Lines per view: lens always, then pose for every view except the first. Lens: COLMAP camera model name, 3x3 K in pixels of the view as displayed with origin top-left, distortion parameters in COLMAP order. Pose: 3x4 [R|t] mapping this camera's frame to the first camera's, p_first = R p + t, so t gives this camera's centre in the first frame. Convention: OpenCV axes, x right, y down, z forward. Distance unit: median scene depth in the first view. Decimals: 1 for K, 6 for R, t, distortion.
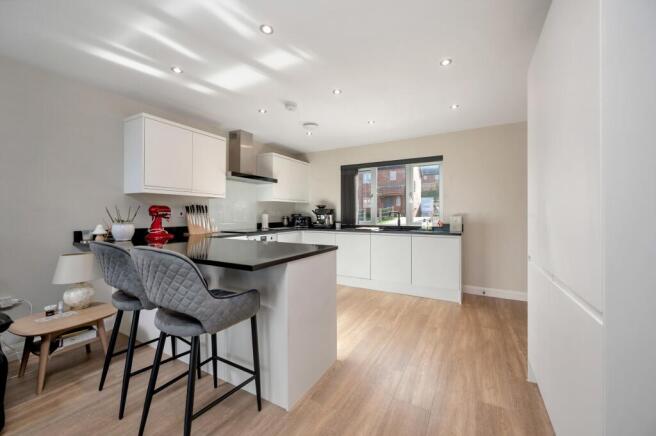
lens RADIAL K [[257.4, 0, 329.6], [0, 257.4, 216.1], [0, 0, 1]] dist [0.000451, -0.000183]
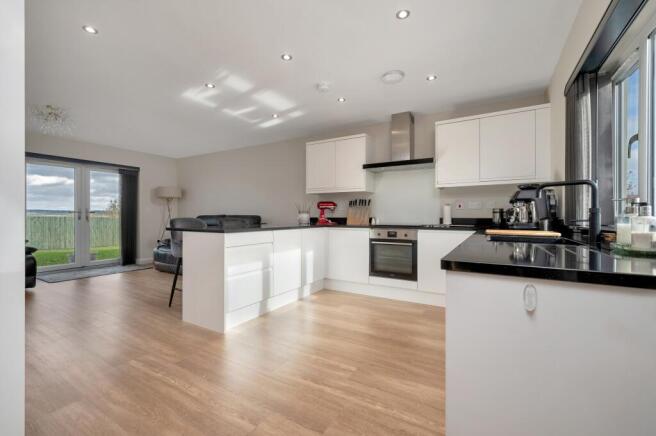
lens RADIAL K [[281.1, 0, 327.0], [0, 281.1, 220.5], [0, 0, 1]] dist [-0.000958, -0.000300]
pose [[-0.034064, 0.006630, -0.999398, 0.858838], [-0.014258, 0.999873, 0.007119, 0.050391], [0.999318, 0.014492, -0.033965, 1.060774]]
